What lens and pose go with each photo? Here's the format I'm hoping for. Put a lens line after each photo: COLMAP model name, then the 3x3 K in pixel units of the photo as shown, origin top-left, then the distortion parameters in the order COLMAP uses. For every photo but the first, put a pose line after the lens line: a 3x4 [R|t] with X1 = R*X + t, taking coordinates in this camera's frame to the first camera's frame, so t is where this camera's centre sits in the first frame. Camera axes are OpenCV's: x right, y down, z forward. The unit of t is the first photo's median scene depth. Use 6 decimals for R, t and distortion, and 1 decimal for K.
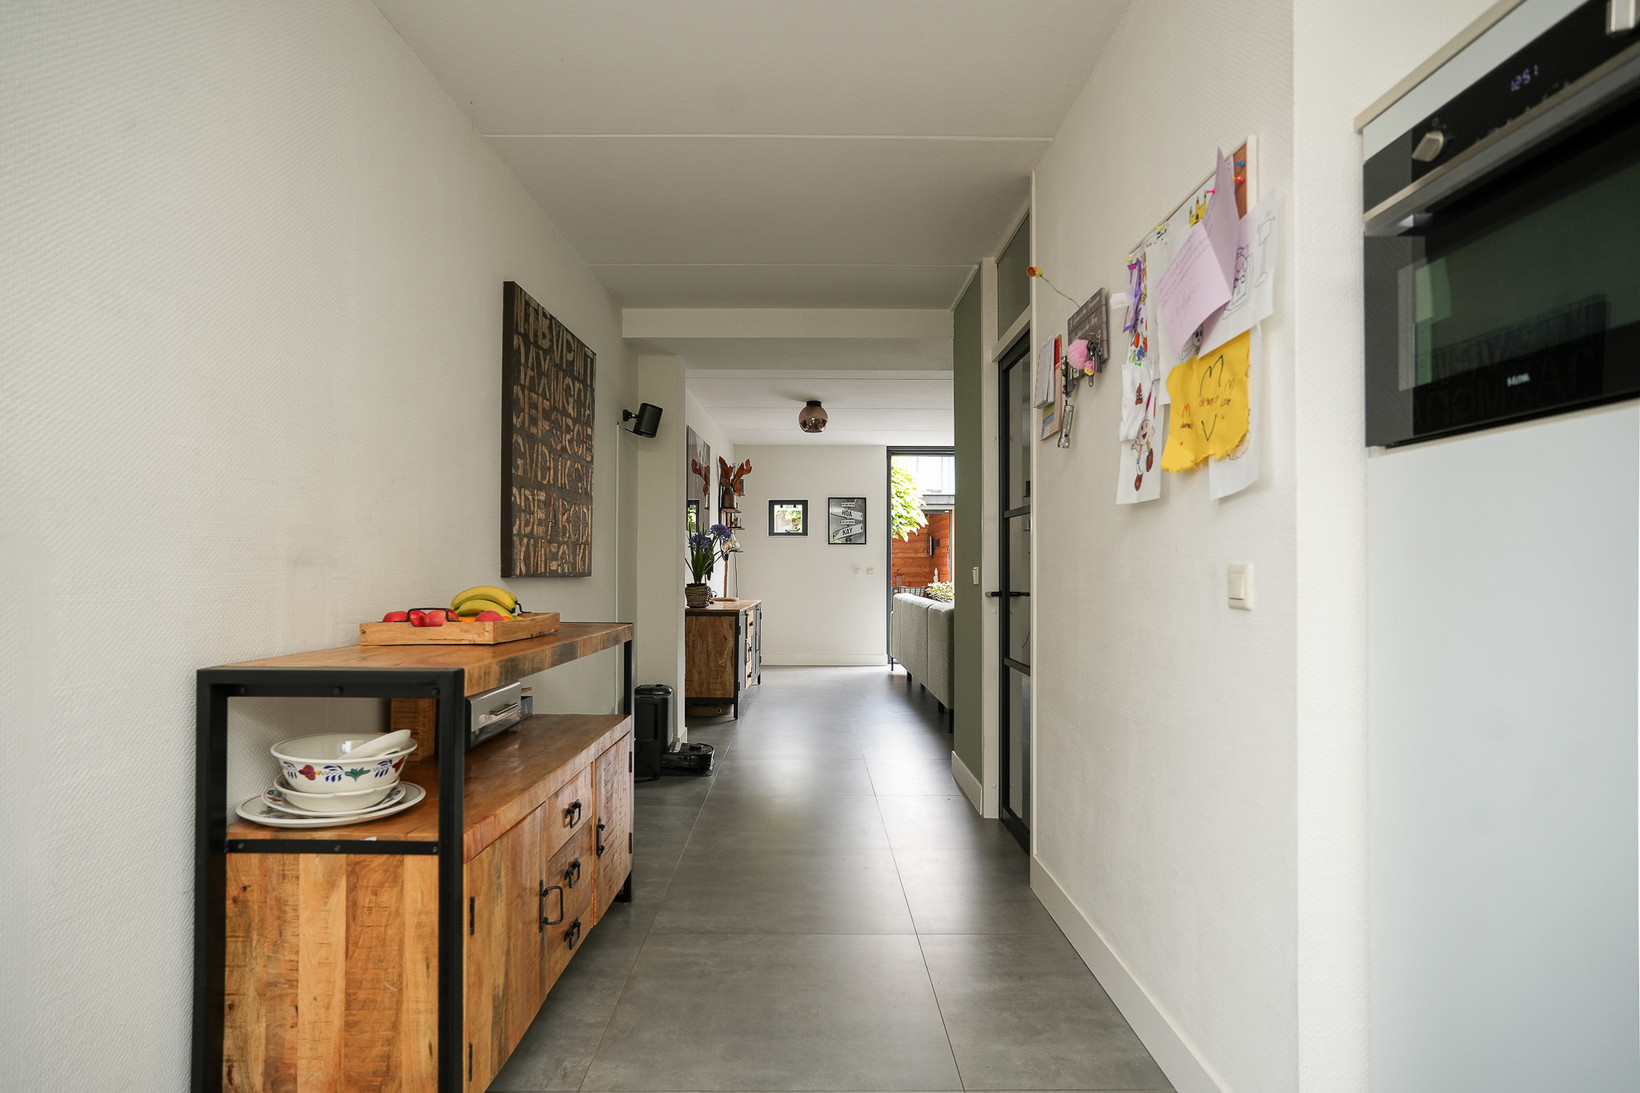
lens RADIAL K [[928.6, 0, 819.8], [0, 928.6, 550.9], [0, 0, 1]] dist [-0.021637, 0.006320]
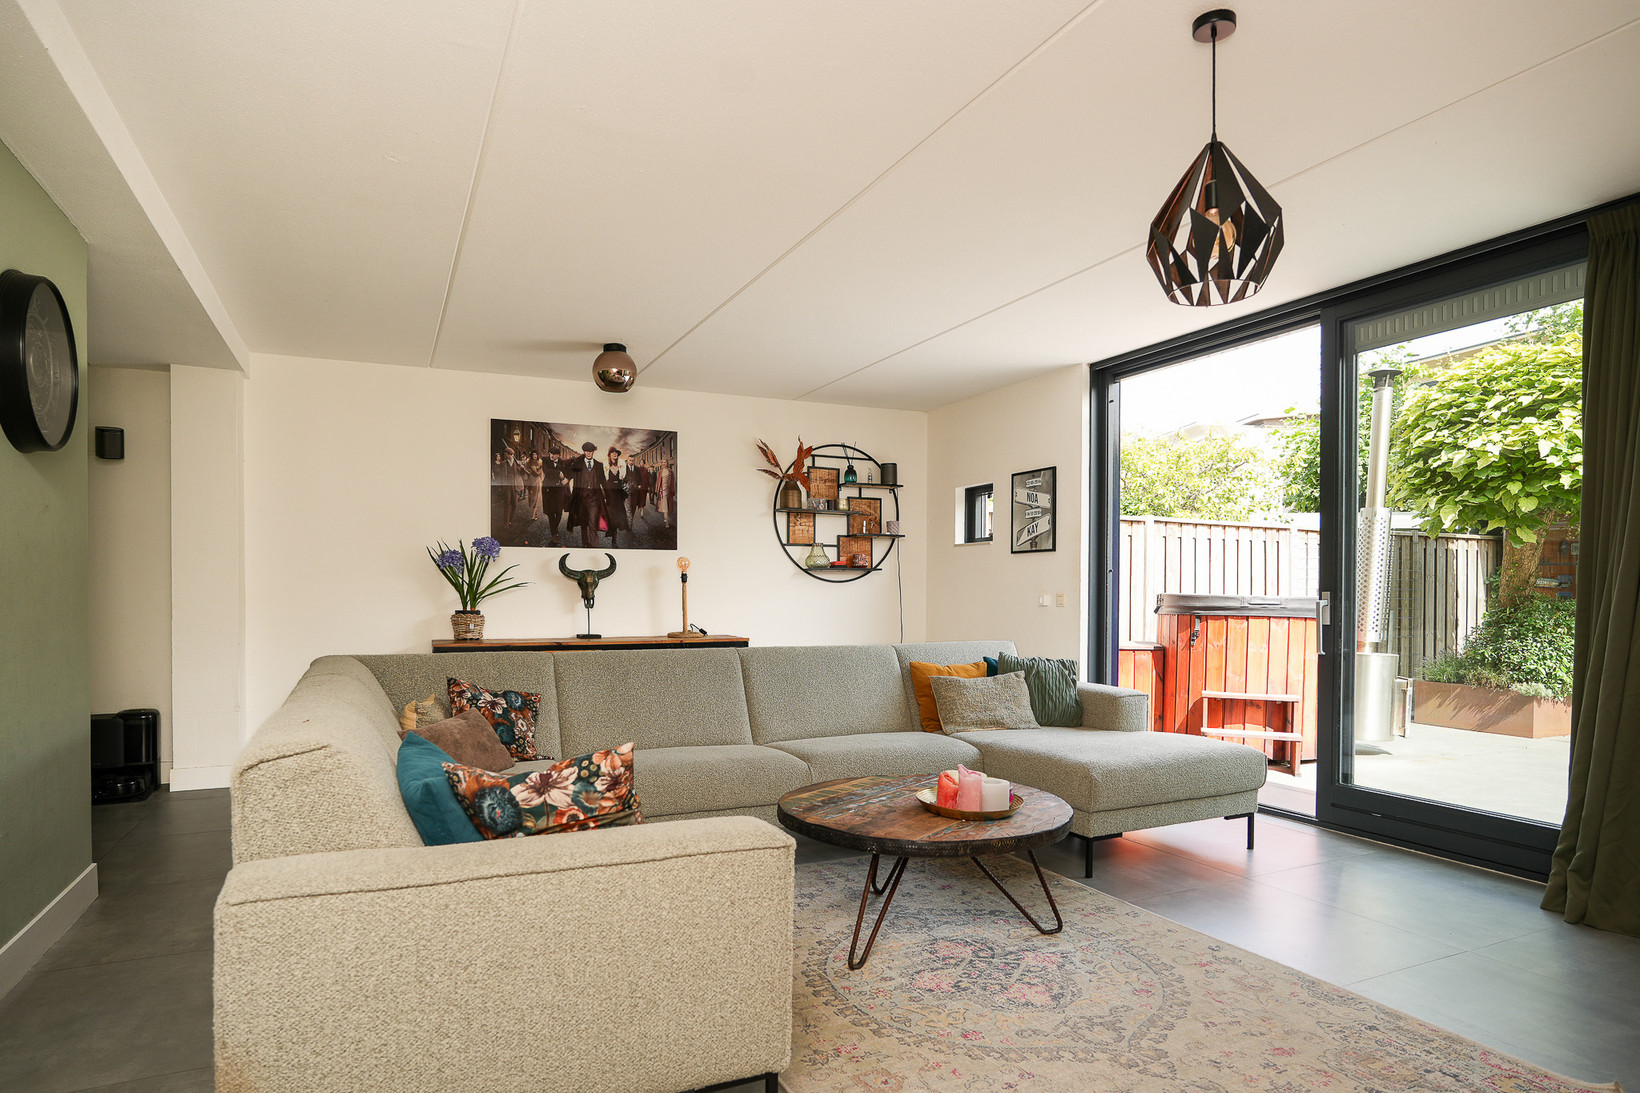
lens RADIAL K [[928.6, 0, 830.1], [0, 928.6, 615.5], [0, 0, 1]] dist [-0.021637, 0.006320]
pose [[0.415341, 0.021324, -0.909416, 0.502264], [0.014811, 0.999434, 0.030199, 0.012989], [0.909545, -0.026012, 0.414790, 0.645347]]
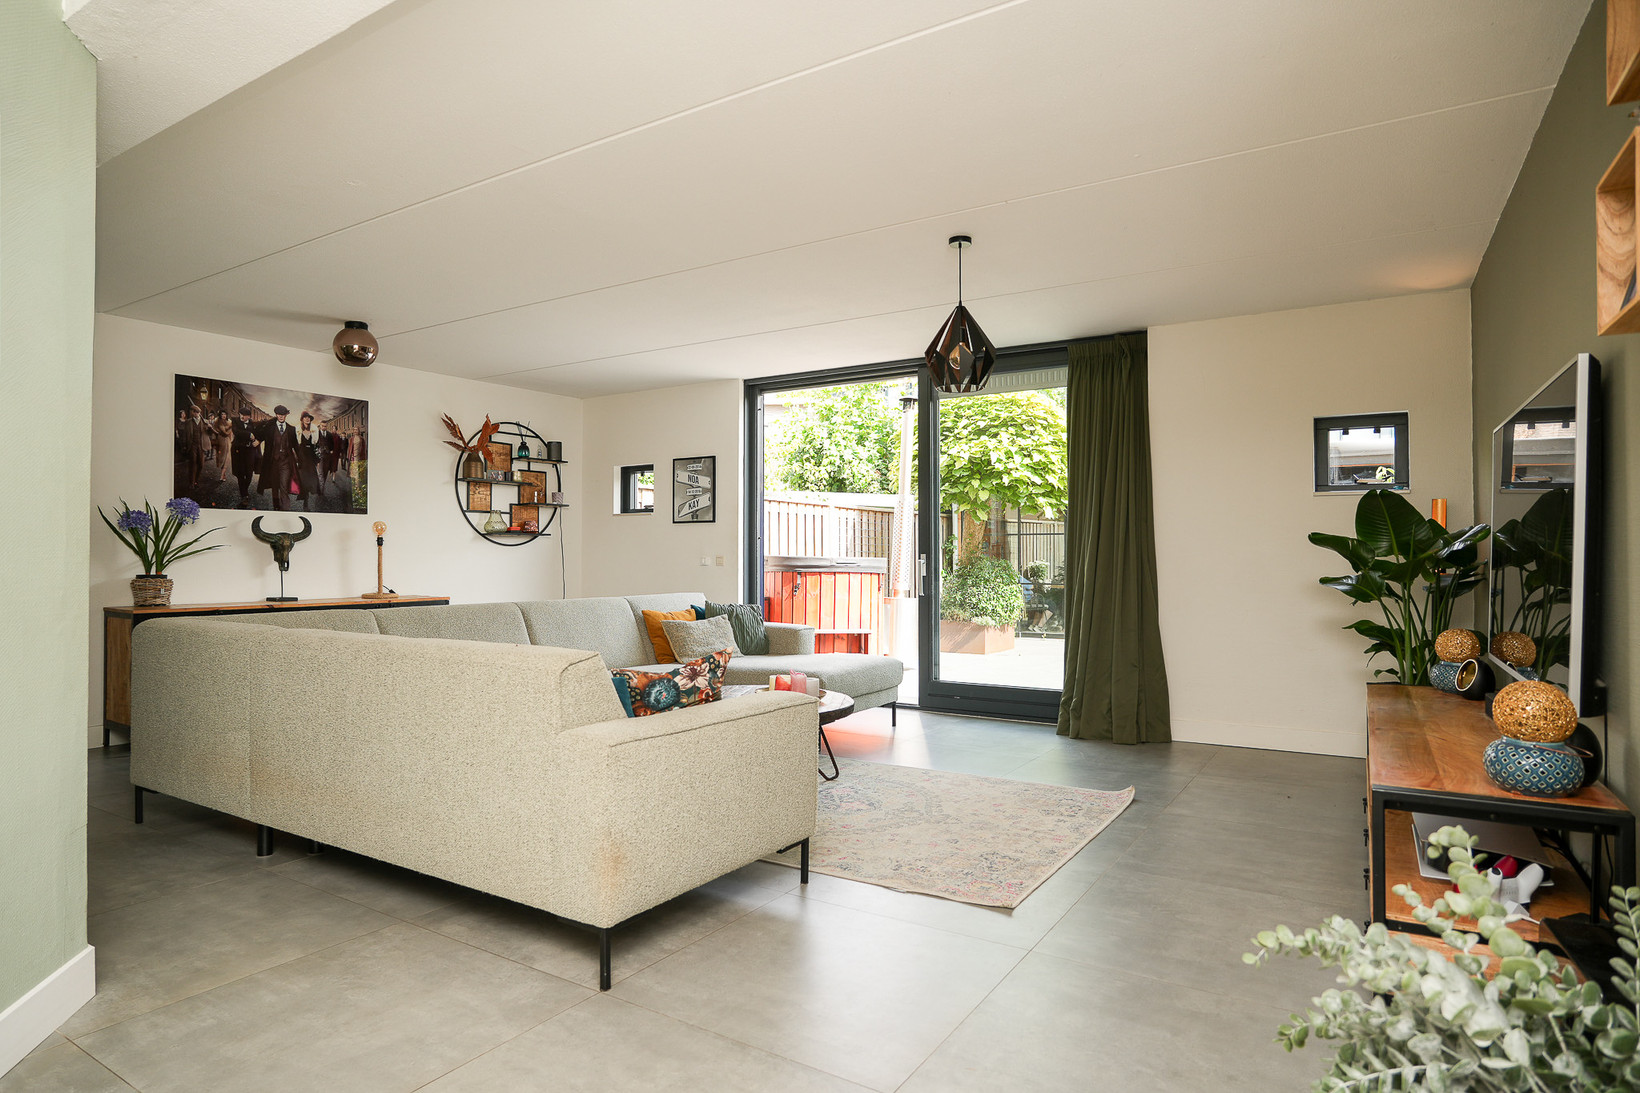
lens RADIAL K [[928.6, 0, 812.9], [0, 928.6, 553.7], [0, 0, 1]] dist [-0.021637, 0.006320]
pose [[0.828277, -0.002666, -0.560313, 0.509615], [0.010948, 0.999875, 0.011426, 0.009821], [0.560213, -0.015598, 0.828202, 0.454774]]
